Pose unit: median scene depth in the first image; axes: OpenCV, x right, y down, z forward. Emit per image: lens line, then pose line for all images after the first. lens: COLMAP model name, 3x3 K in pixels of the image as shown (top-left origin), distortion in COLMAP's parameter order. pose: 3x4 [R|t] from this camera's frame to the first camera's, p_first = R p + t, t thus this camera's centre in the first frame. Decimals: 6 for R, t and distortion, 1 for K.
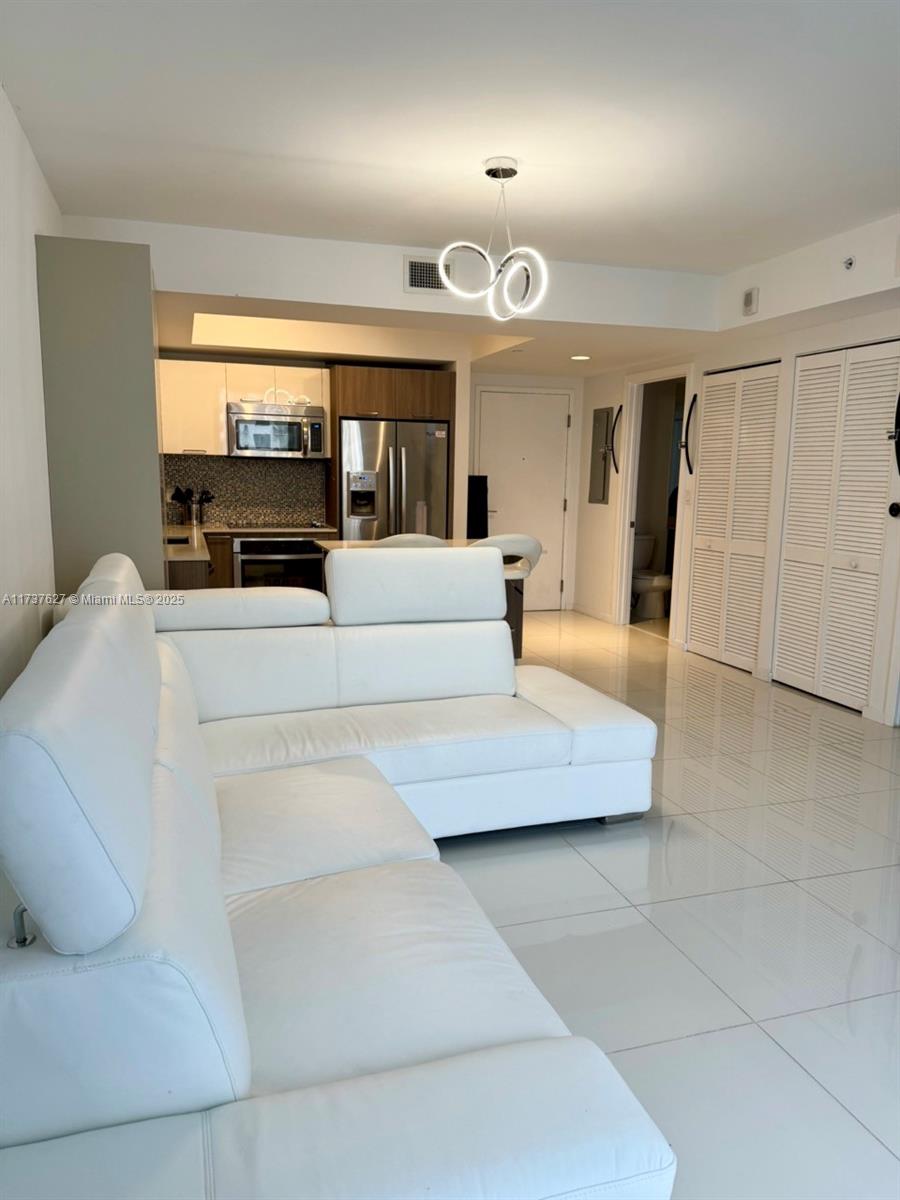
lens RADIAL K [[832.1, 0, 450.0], [0, 832.1, 600.0], [0, 0, 1]] dist [0.161953, -0.256304]
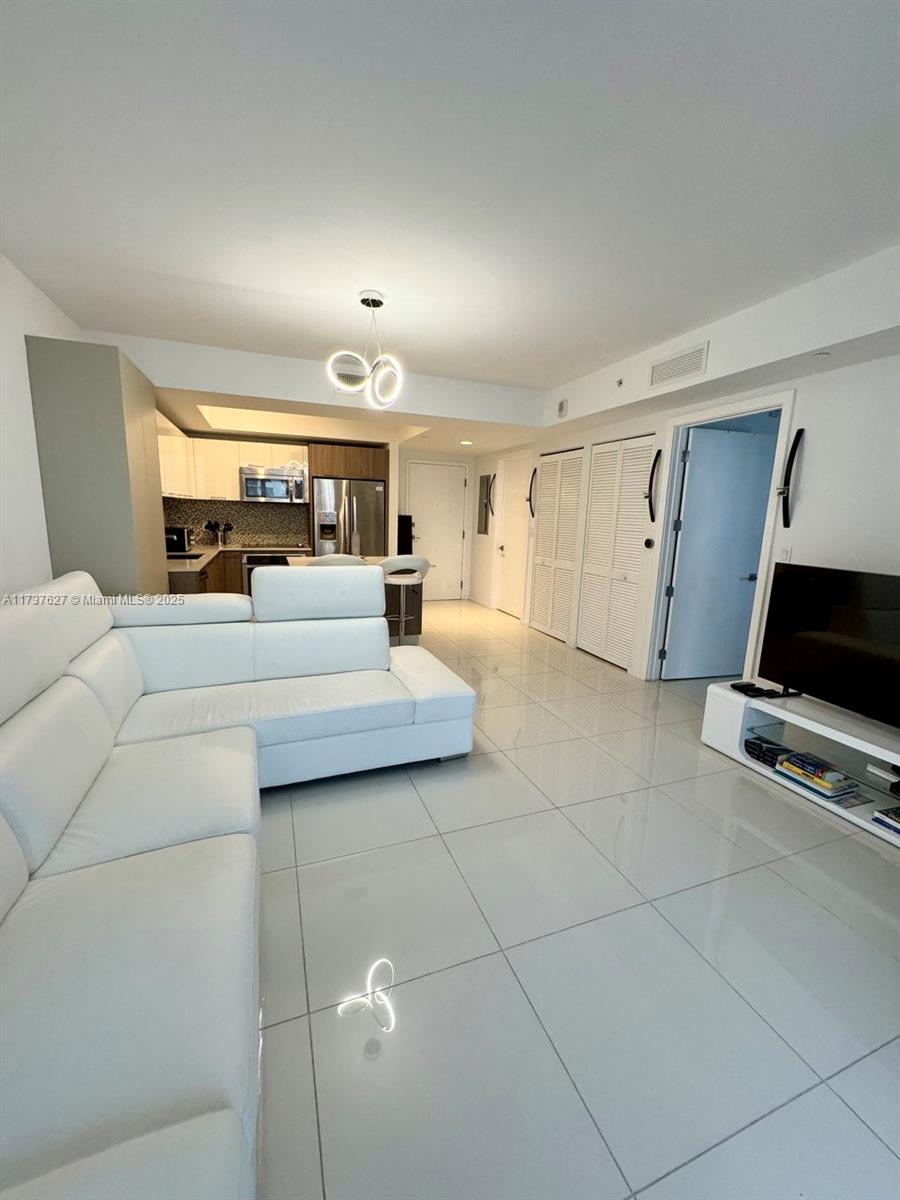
lens RADIAL K [[476.5, 0, 451.7], [0, 476.5, 599.2], [0, 0, 1]] dist [-0.002141, 0.000005]
pose [[0.998378, 0.005646, 0.056649, 0.076550], [-0.007181, 0.999612, 0.026927, -0.016527], [-0.056475, -0.027290, 0.998031, 0.097666]]
